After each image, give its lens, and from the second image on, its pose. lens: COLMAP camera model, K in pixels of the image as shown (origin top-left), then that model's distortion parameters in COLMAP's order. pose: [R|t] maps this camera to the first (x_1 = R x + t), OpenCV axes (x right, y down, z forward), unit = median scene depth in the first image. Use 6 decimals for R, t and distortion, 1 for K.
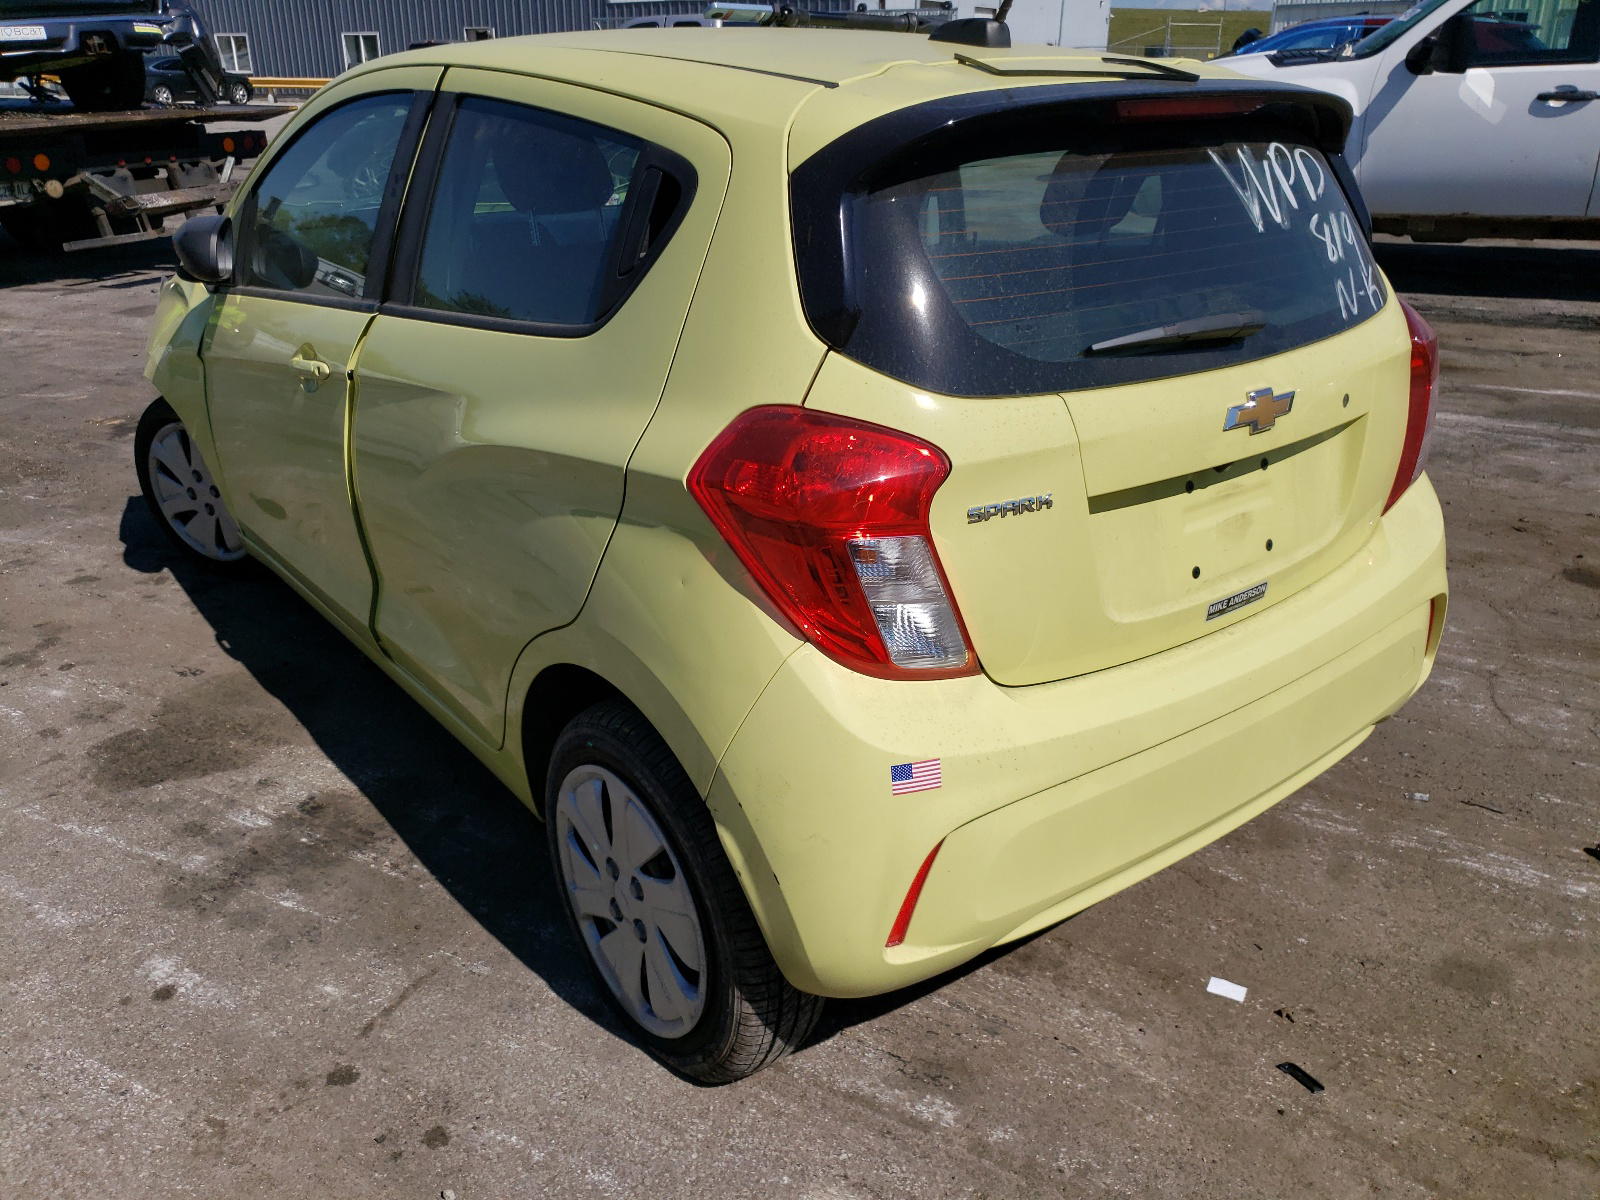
lens RADIAL K [[1248.8, 0, 799.4], [0, 1248.8, 572.5], [0, 0, 1]] dist [0.030090, -0.001433]
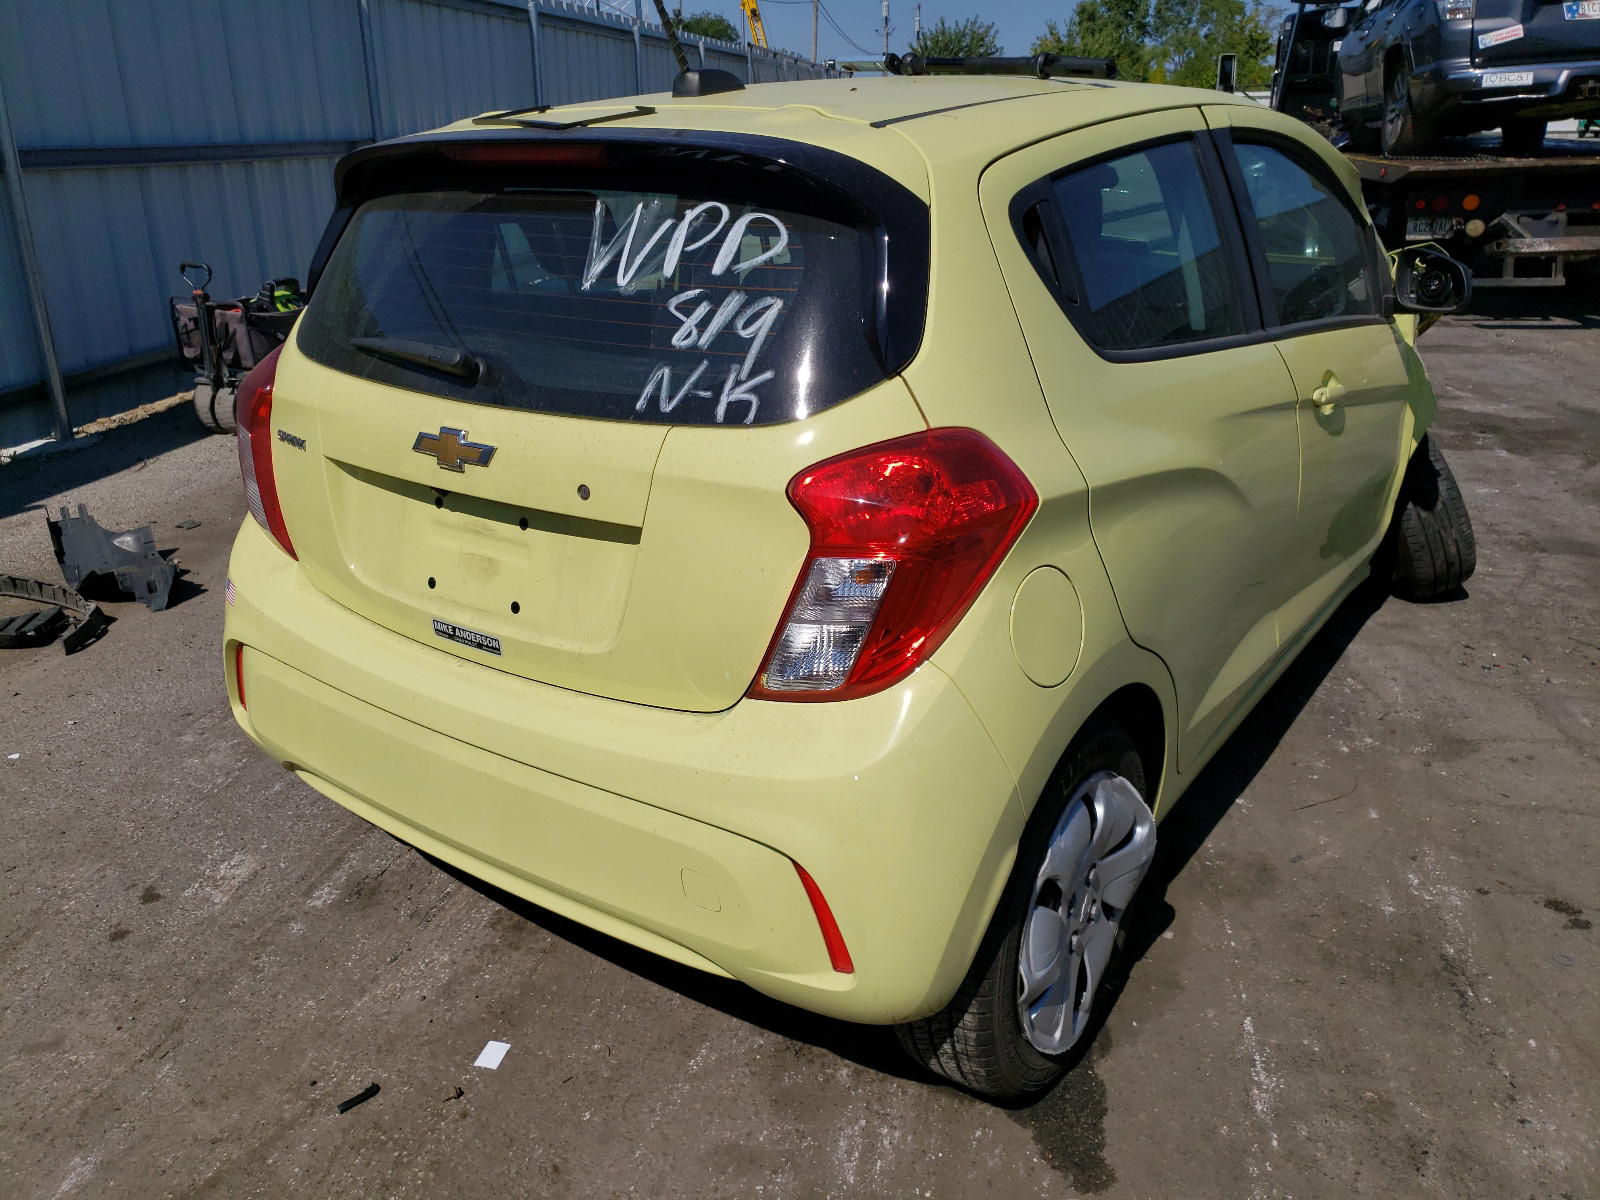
lens RADIAL K [[1276.6, 0, 800.7], [0, 1276.6, 567.2], [0, 0, 1]] dist [0.034007, 0.005887]
pose [[0.277514, 0.318013, -0.906561, 1.262620], [-0.354914, 0.910810, 0.210858, -0.321687], [0.892761, 0.263235, 0.365630, 0.804047]]
